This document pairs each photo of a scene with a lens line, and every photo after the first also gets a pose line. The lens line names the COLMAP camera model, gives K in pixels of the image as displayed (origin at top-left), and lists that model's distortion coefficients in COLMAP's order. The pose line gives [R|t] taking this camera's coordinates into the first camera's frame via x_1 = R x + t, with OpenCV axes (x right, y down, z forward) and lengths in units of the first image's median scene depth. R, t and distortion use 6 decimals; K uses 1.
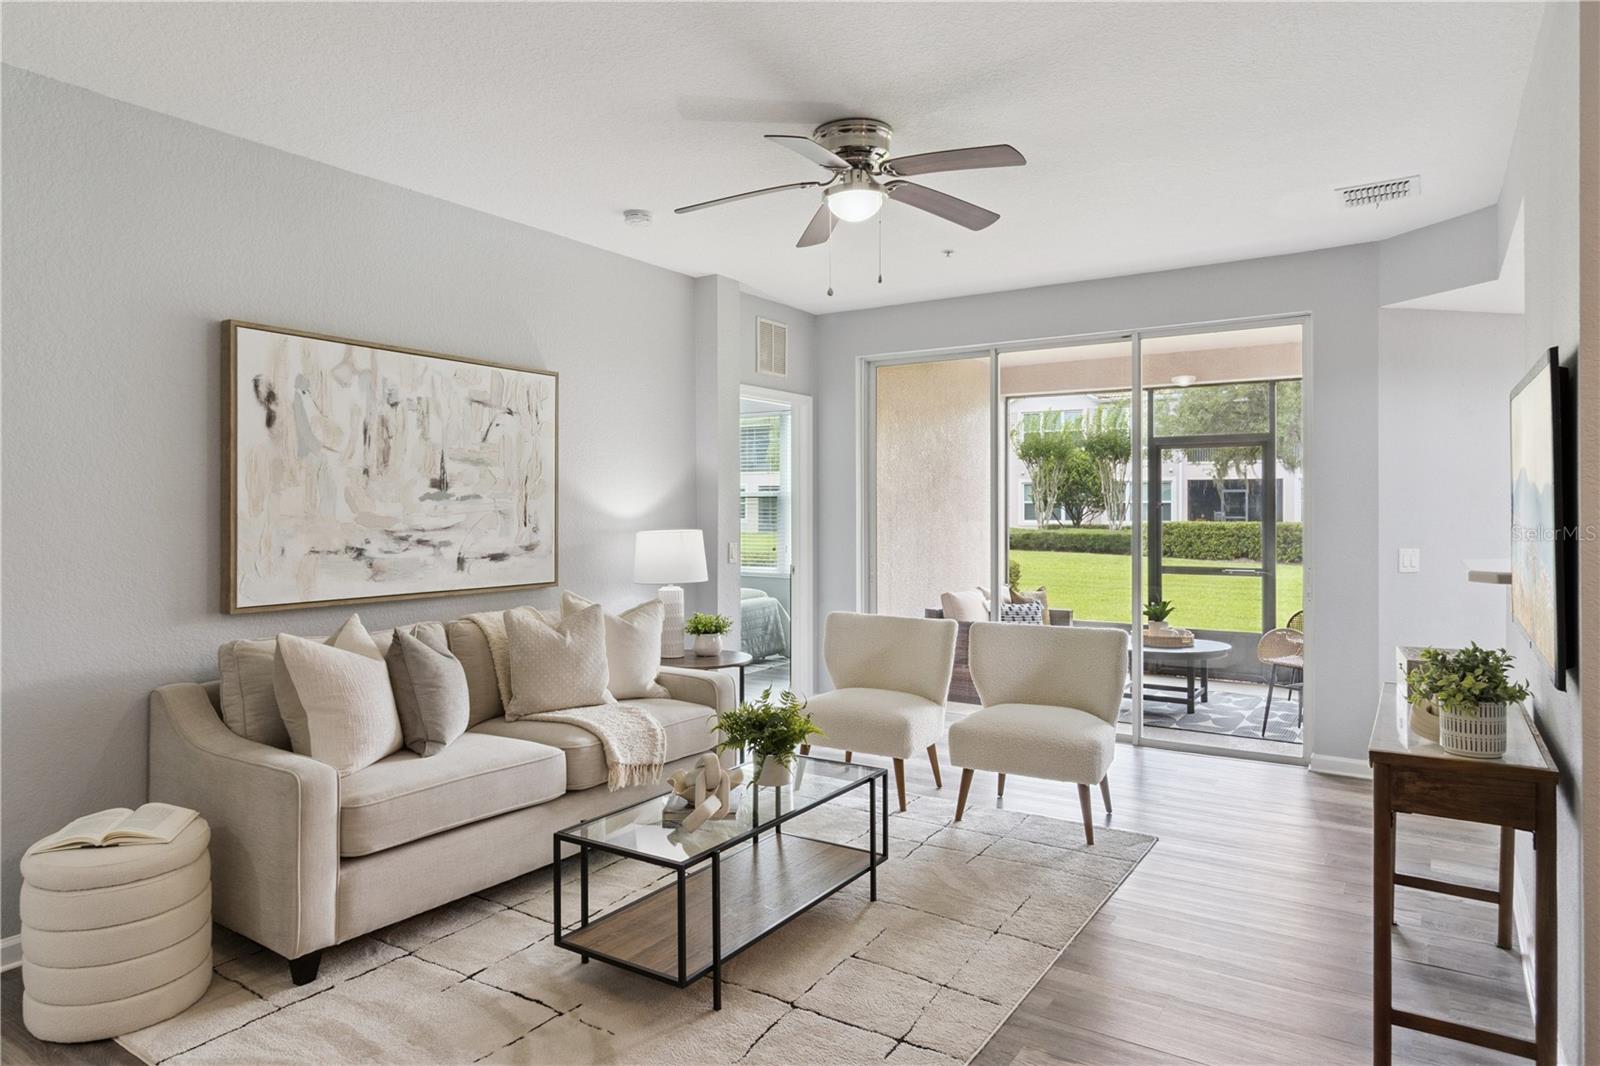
lens RADIAL K [[981.5, 0, 775.6], [0, 981.5, 507.3], [0, 0, 1]] dist [-0.001743, 0.002905]
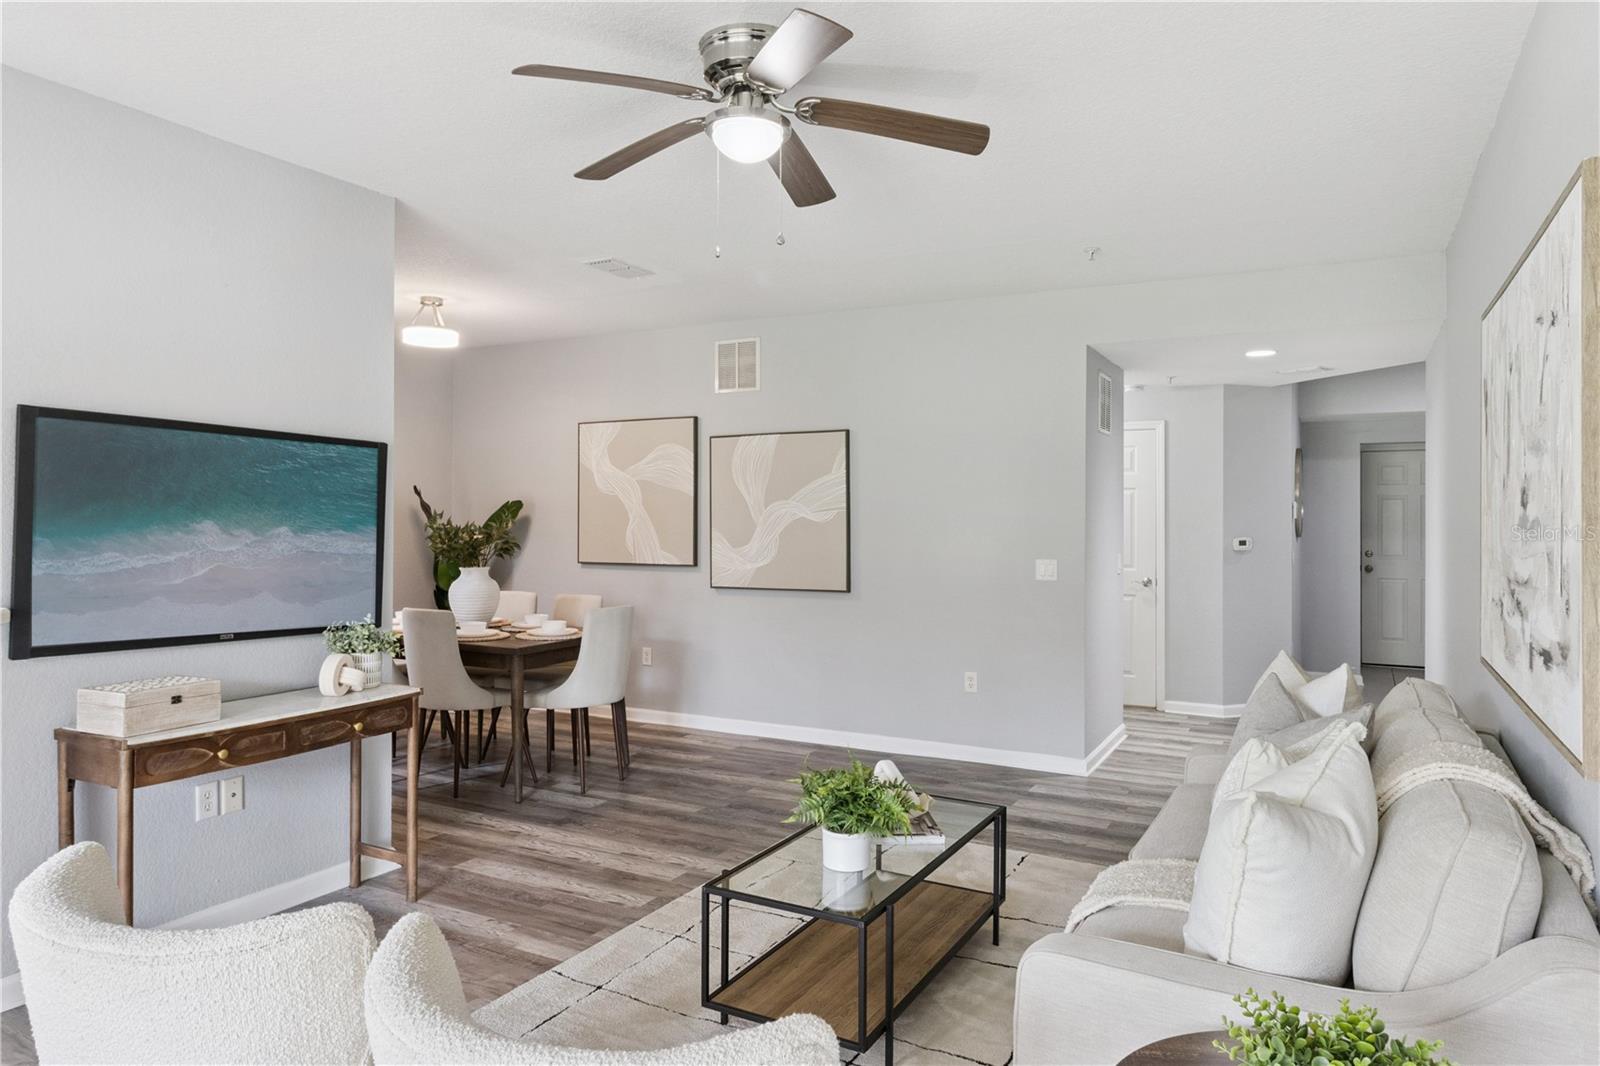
lens RADIAL K [[981.5, 0, 797.1], [0, 981.5, 520.5], [0, 0, 1]] dist [-0.001743, 0.002905]
pose [[-0.996752, 0.002558, -0.080493, 0.088415], [0.002494, 0.999996, 0.000904, -0.008957], [0.080495, 0.000700, -0.996755, 1.606903]]
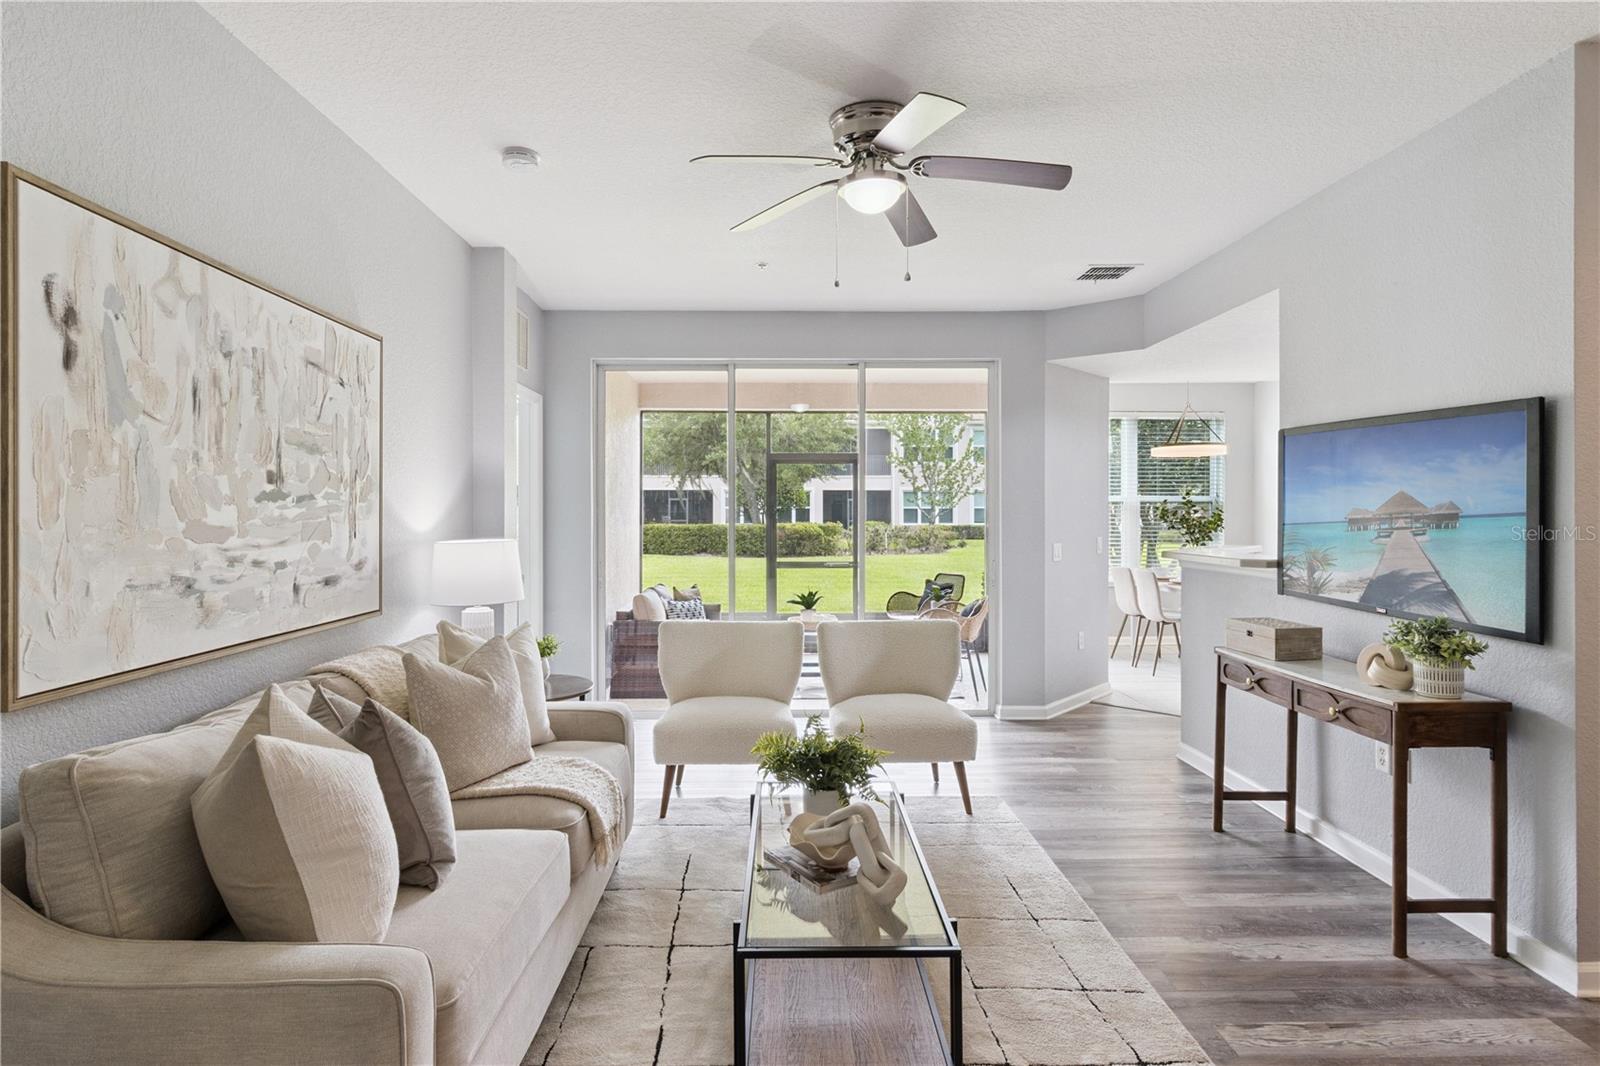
lens RADIAL K [[851.2, 0, 779.9], [0, 851.2, 515.5], [0, 0, 1]] dist [-0.010203, 0.003206]
pose [[0.821469, -0.000985, 0.570252, -0.426847], [-0.001188, 0.999993, 0.003438, -0.000347], [-0.570251, -0.003502, 0.821463, 0.343121]]
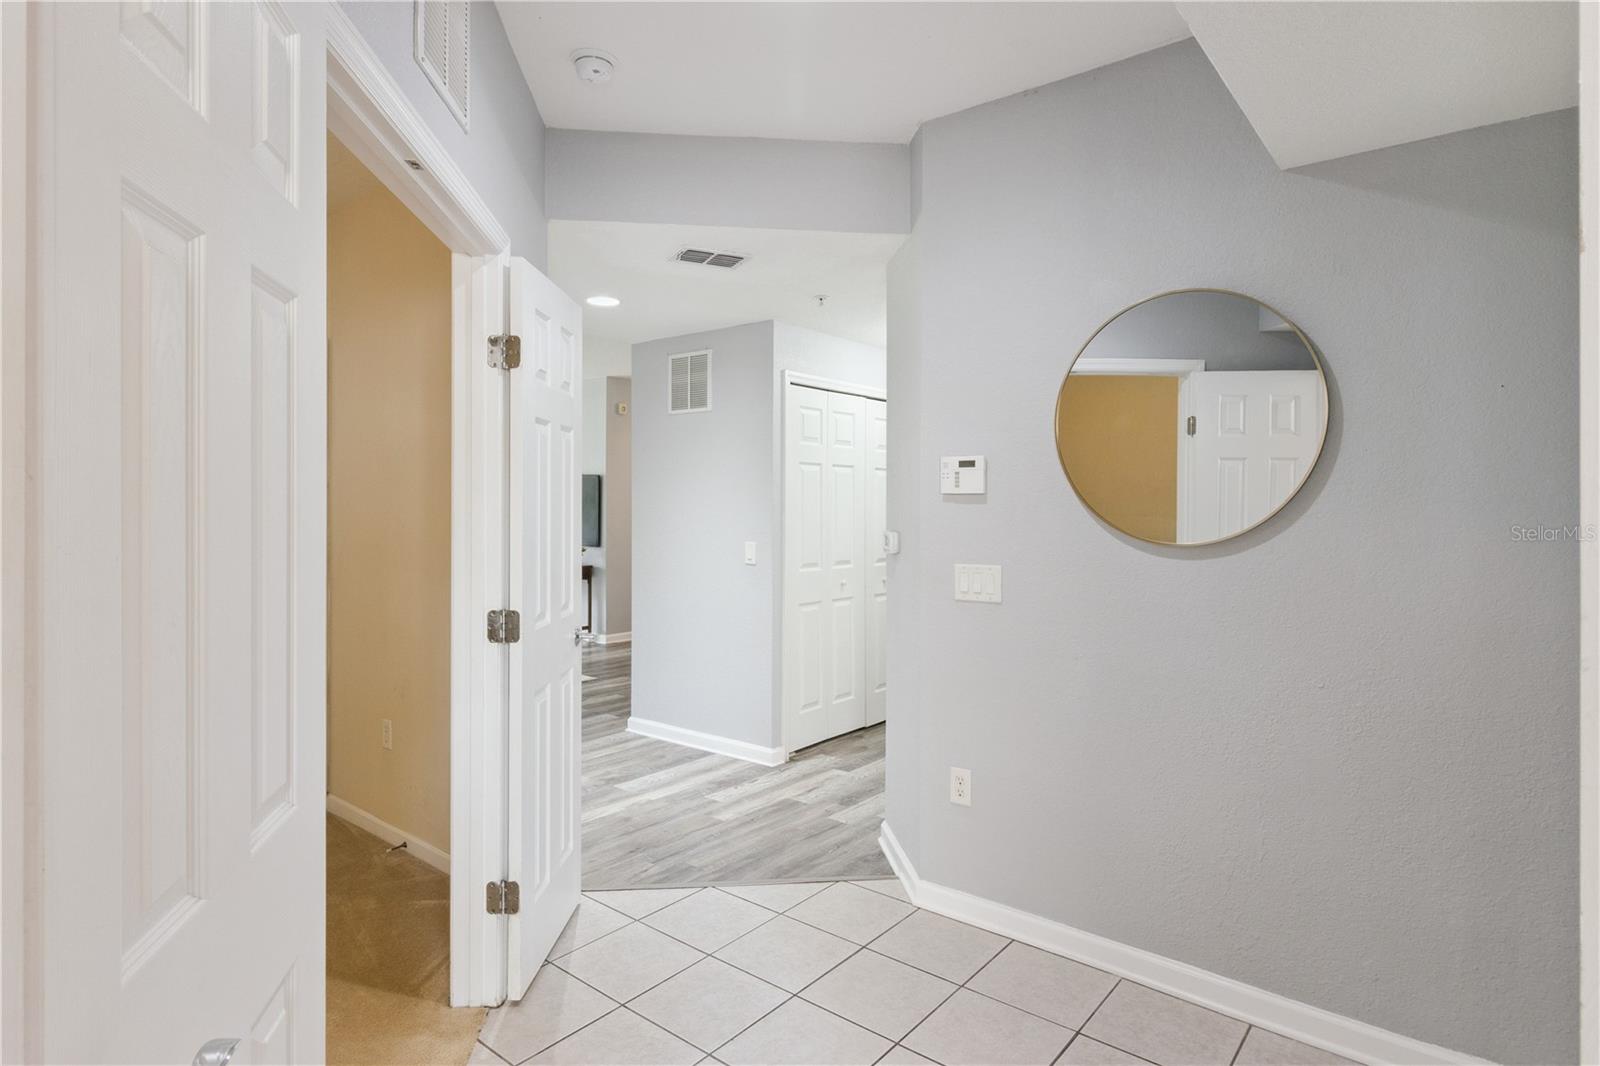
lens RADIAL K [[851.2, 0, 803.3], [0, 851.2, 521.6], [0, 0, 1]] dist [-0.010203, 0.003206]
pose [[0.101308, -0.011215, 0.994792, -1.794318], [-0.007764, 0.999897, 0.012063, 0.001674], [-0.994825, -0.008946, 0.101210, -0.237690]]
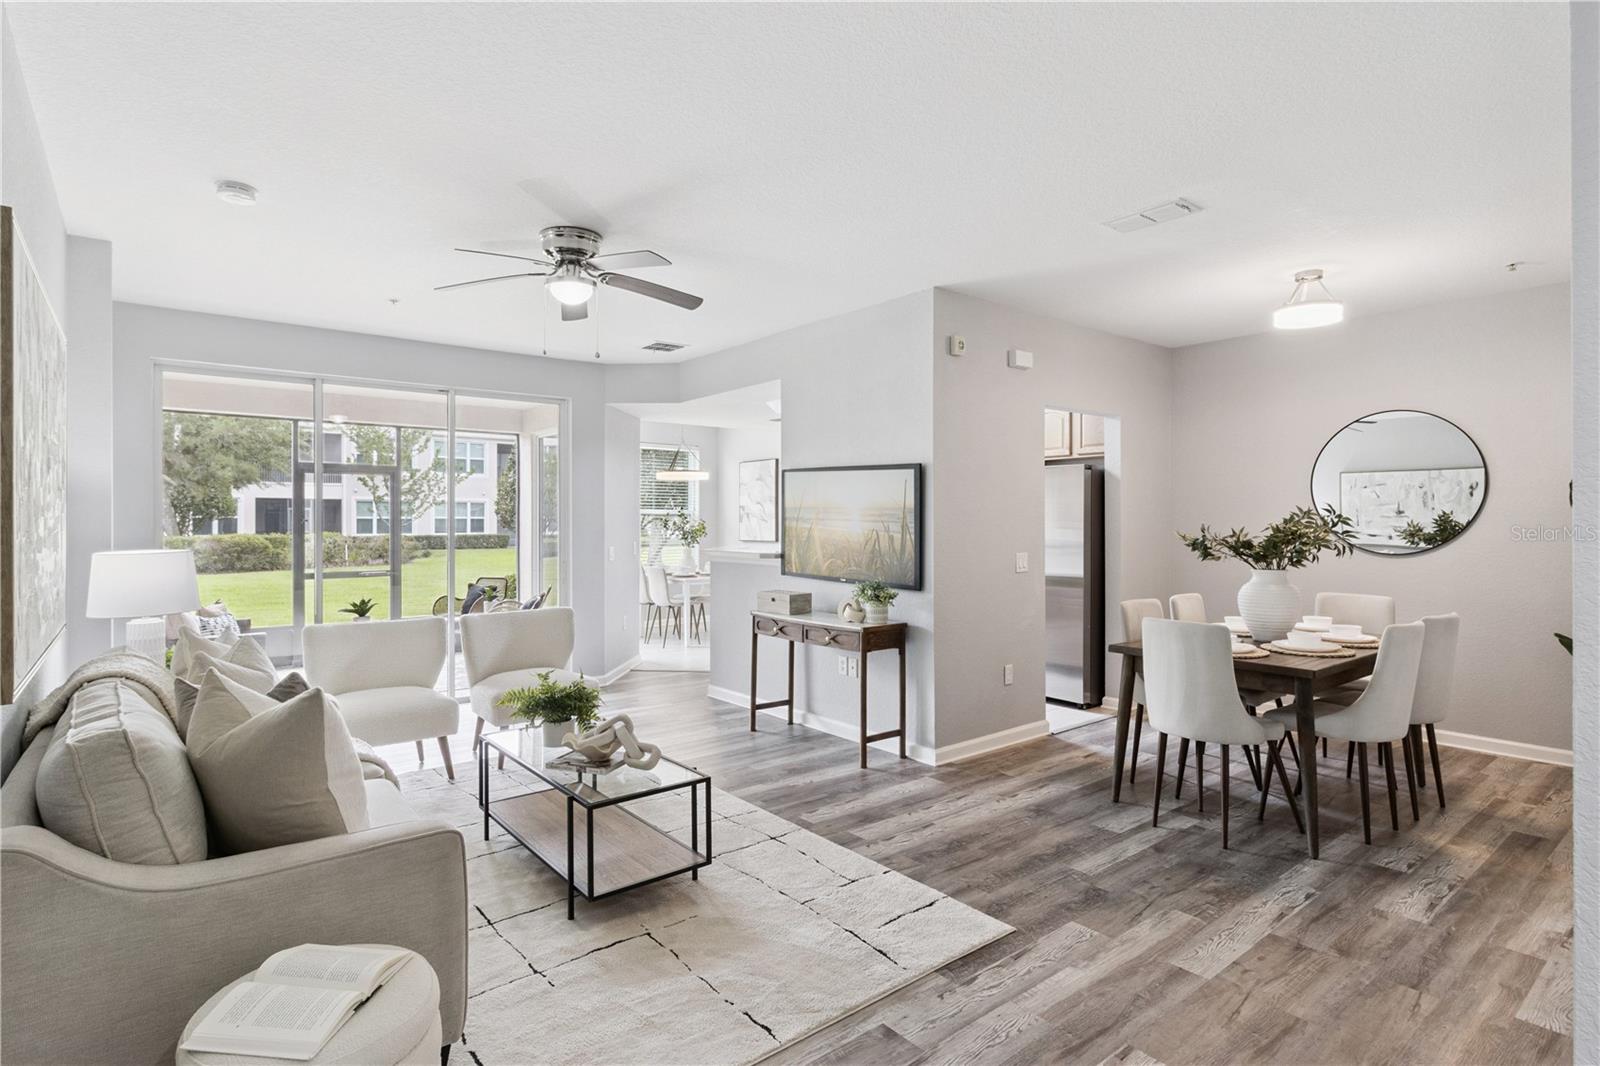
lens RADIAL K [[815.0, 0, 791.2], [0, 815.0, 522.2], [0, 0, 1]] dist [-0.000440, -0.001252]
pose [[0.297837, 0.001607, 0.954615, -0.799986], [-0.000997, 0.999999, -0.001372, -0.000238], [-0.954616, -0.000543, 0.297838, 0.364789]]
